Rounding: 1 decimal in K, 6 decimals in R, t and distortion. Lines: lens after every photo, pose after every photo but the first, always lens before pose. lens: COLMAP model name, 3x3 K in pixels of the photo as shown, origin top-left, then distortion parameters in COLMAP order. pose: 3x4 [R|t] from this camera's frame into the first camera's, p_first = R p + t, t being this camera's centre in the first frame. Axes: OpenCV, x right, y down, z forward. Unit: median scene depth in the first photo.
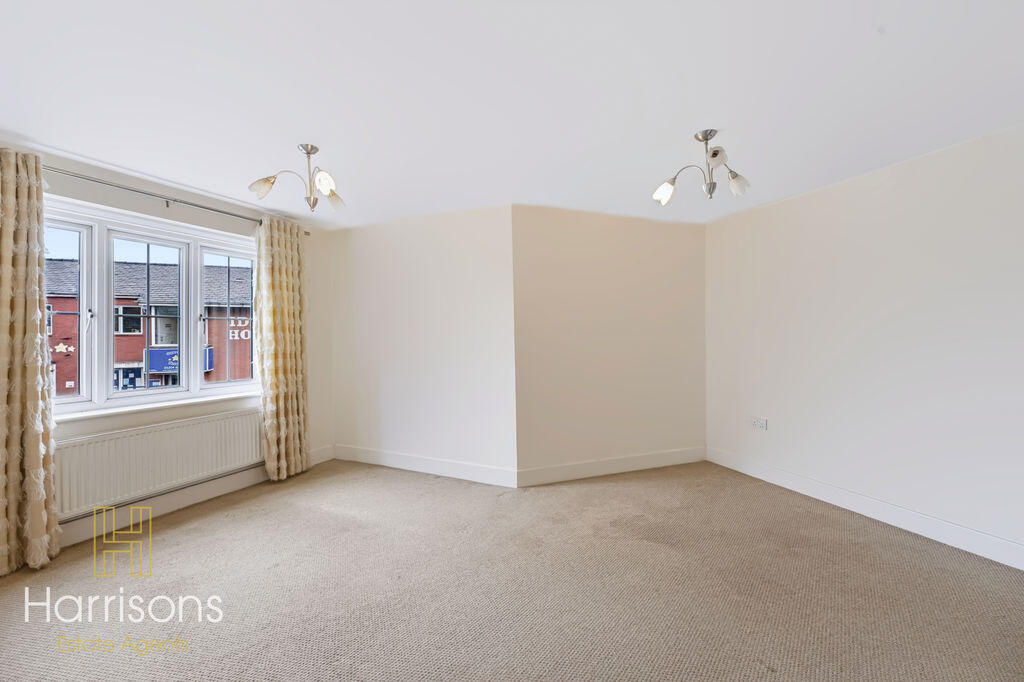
lens RADIAL K [[421.9, 0, 511.7], [0, 421.9, 340.2], [0, 0, 1]] dist [-0.003620, -0.001504]
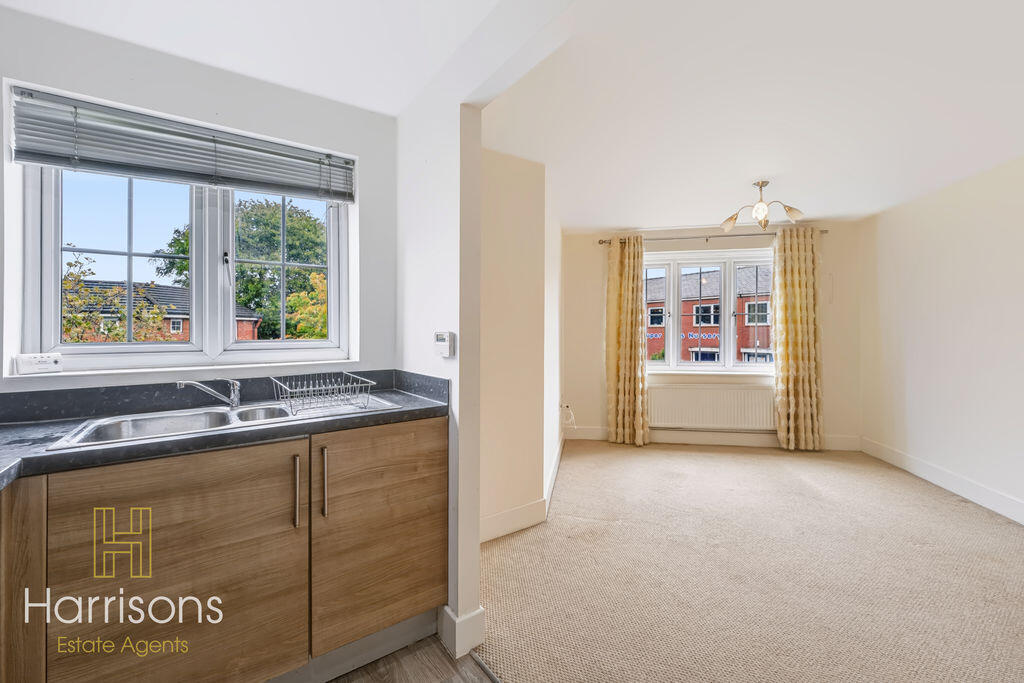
lens RADIAL K [[421.9, 0, 504.6], [0, 421.9, 333.8], [0, 0, 1]] dist [-0.003620, -0.001504]
pose [[0.234430, 0.014446, -0.972026, 0.409286], [-0.005672, 0.999893, 0.013492, -0.002753], [0.972117, 0.002351, 0.234487, -0.050190]]
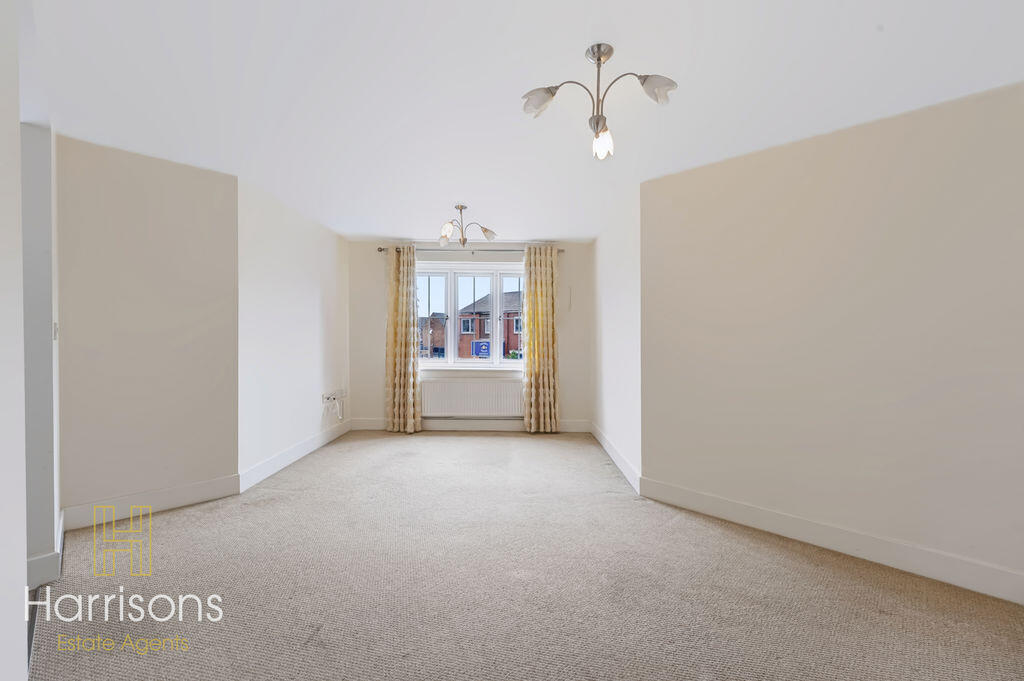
lens RADIAL K [[421.9, 0, 510.8], [0, 421.9, 348.8], [0, 0, 1]] dist [-0.003620, -0.001504]
pose [[0.417093, 0.038711, -0.908039, 0.702721], [-0.022888, 0.999223, 0.032086, 0.009369], [0.908576, 0.007400, 0.417655, 0.352865]]
